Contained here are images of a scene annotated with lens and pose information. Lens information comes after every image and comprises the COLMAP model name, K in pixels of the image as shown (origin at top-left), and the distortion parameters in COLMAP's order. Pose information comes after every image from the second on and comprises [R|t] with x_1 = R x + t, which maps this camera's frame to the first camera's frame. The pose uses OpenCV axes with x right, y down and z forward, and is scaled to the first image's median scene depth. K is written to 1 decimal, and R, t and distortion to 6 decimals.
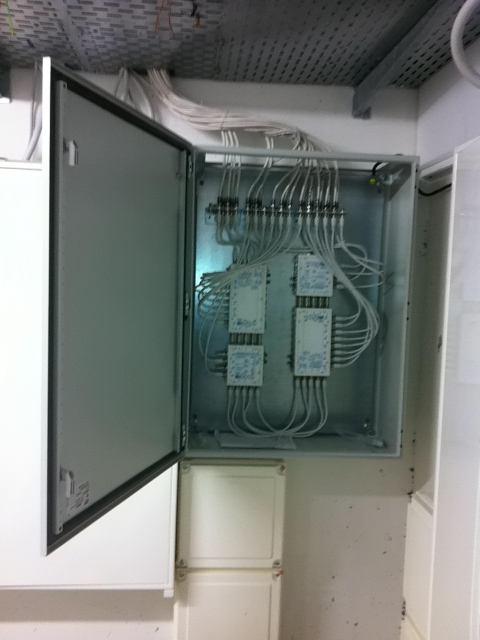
lens RADIAL K [[548.8, 0, 239.7], [0, 548.8, 321.1], [0, 0, 1]] dist [0.008148, -0.011262]
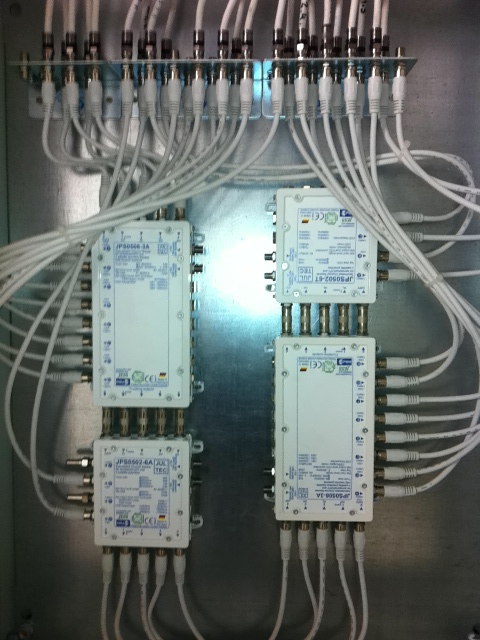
lens RADIAL K [[548.8, 0, 240.2], [0, 548.8, 318.4], [0, 0, 1]] dist [0.008148, -0.011262]
pose [[0.993868, -0.019745, -0.108793, 0.119394], [0.020581, 0.999767, 0.006563, -0.039164], [0.108638, -0.008762, 0.994043, 0.634589]]
